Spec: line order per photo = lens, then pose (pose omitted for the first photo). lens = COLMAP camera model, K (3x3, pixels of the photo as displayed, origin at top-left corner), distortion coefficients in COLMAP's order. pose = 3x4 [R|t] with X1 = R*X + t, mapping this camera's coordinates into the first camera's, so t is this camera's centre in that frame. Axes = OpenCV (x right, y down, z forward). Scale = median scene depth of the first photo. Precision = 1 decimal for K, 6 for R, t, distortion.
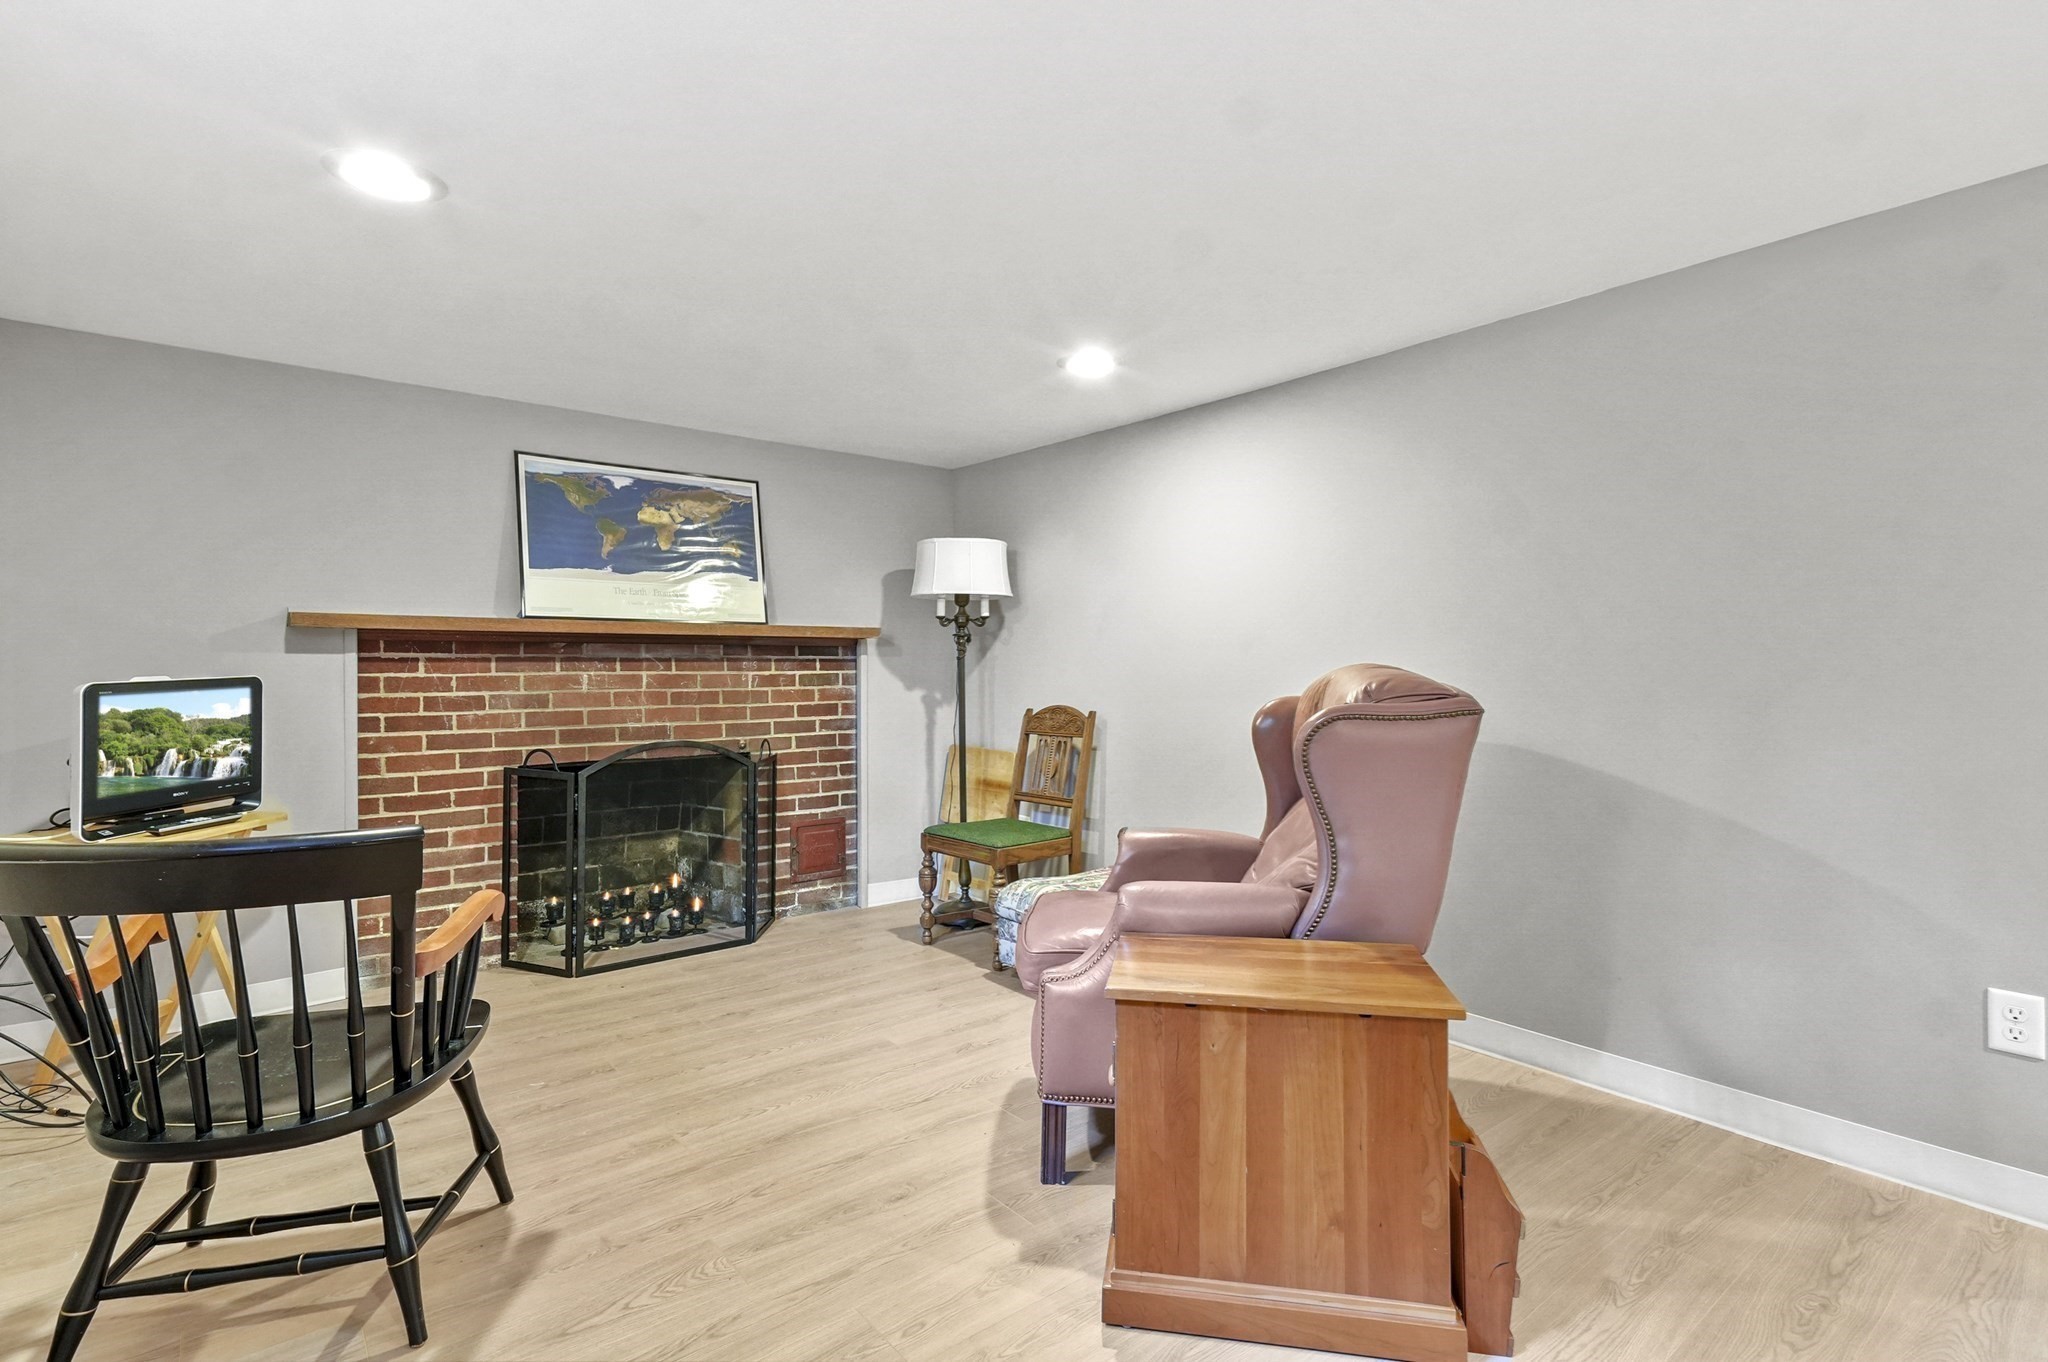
lens RADIAL K [[997.7, 0, 1022.4], [0, 997.7, 668.7], [0, 0, 1]] dist [0.015369, 0.012702]
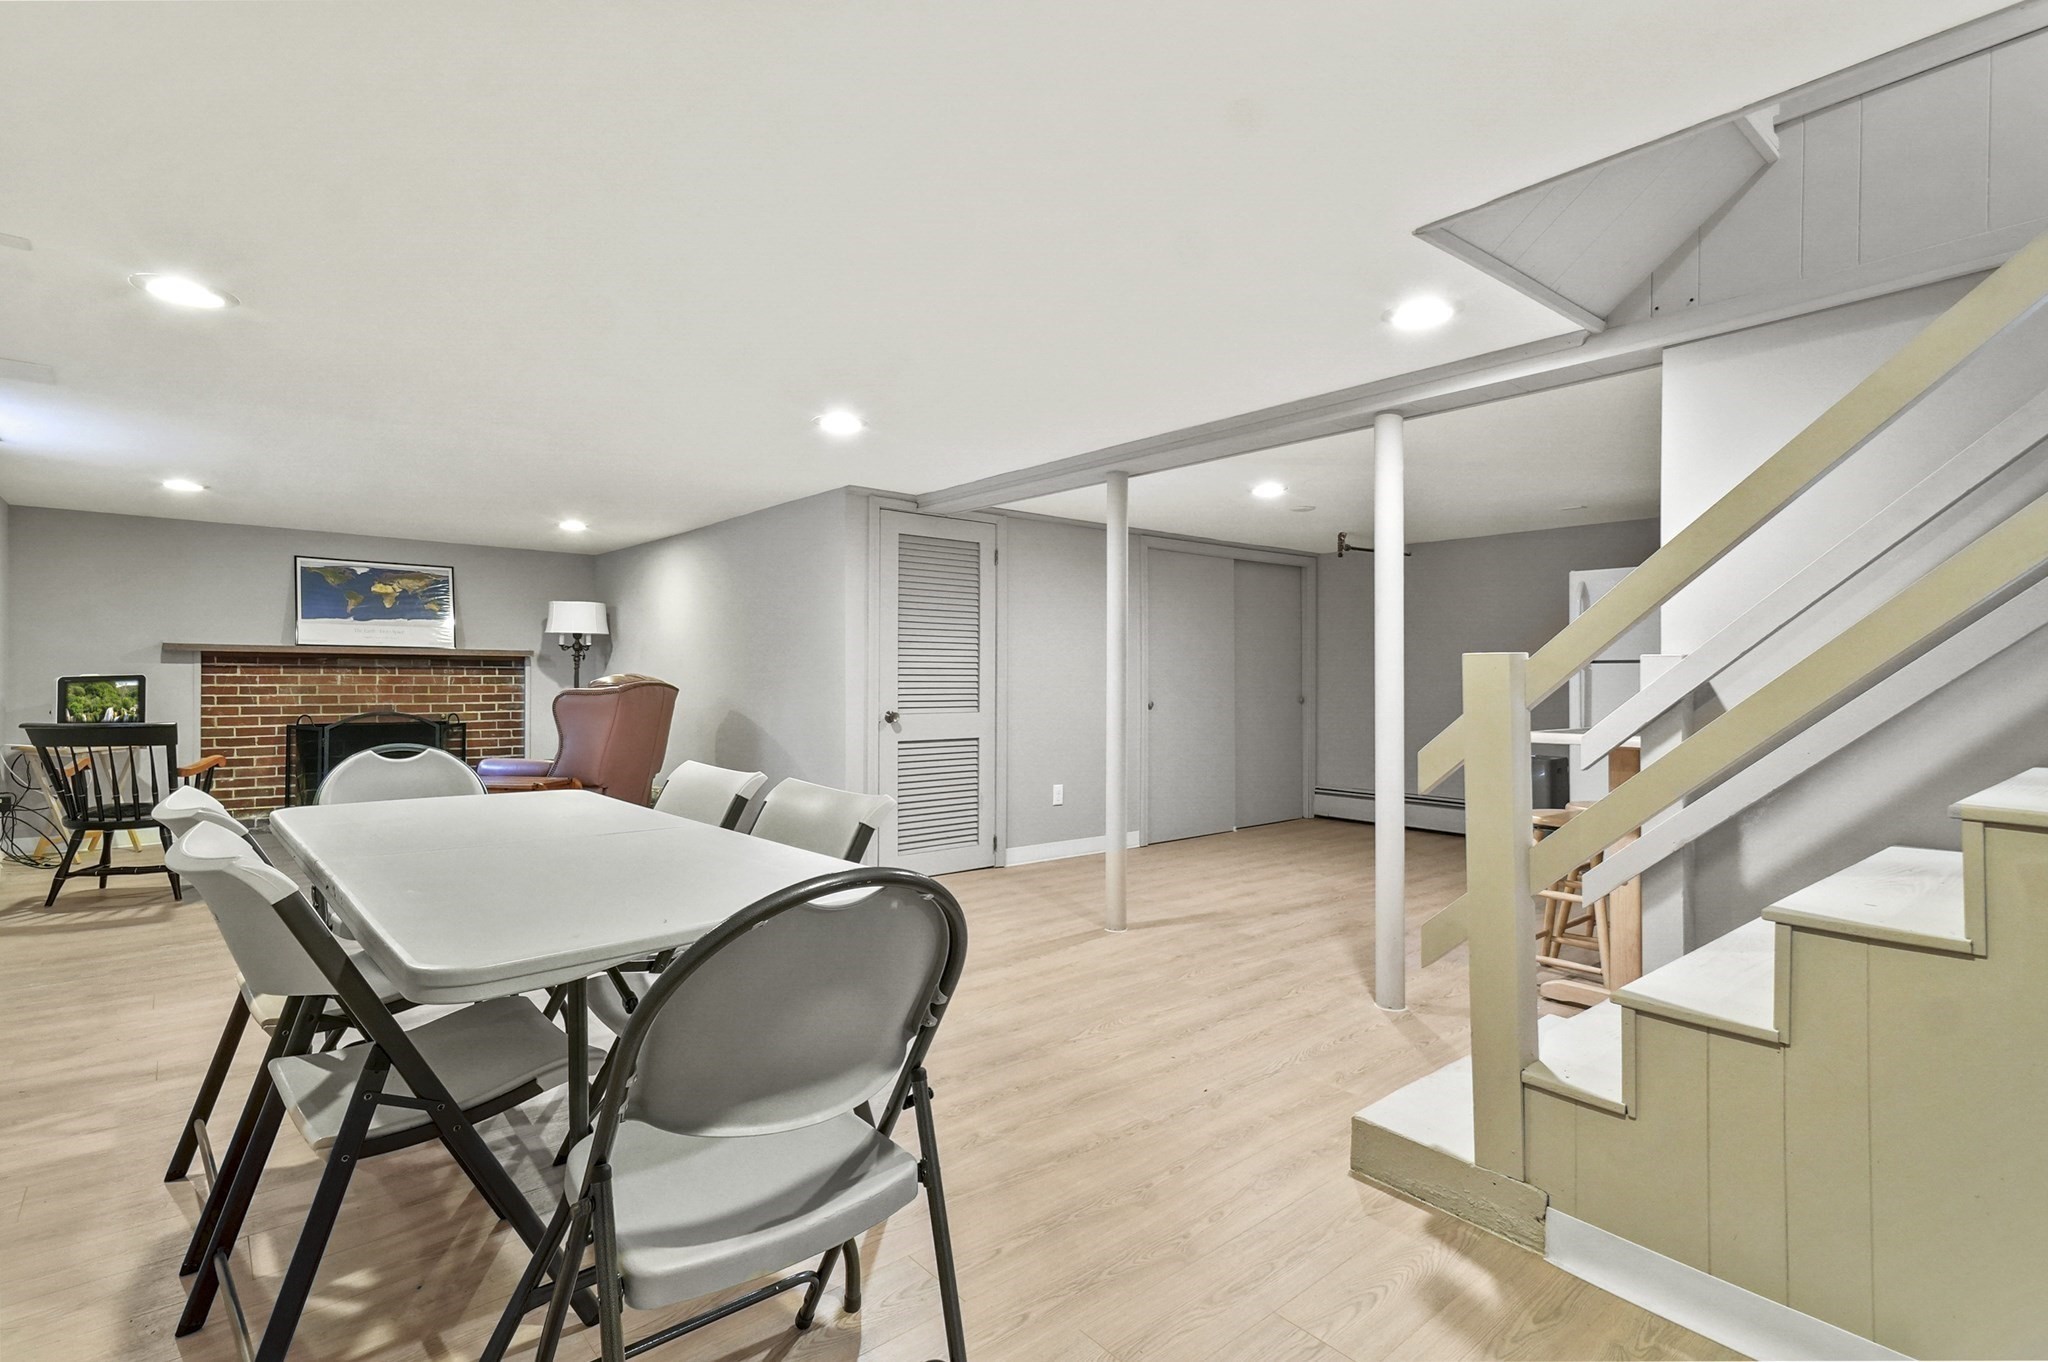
lens RADIAL K [[997.7, 0, 1022.4], [0, 997.7, 668.7], [0, 0, 1]] dist [0.015369, 0.012702]
pose [[0.999564, 0.016512, 0.024493, 0.787452], [-0.016501, 0.999864, -0.000668, -0.027033], [-0.024501, 0.000263, 0.999700, -0.893275]]
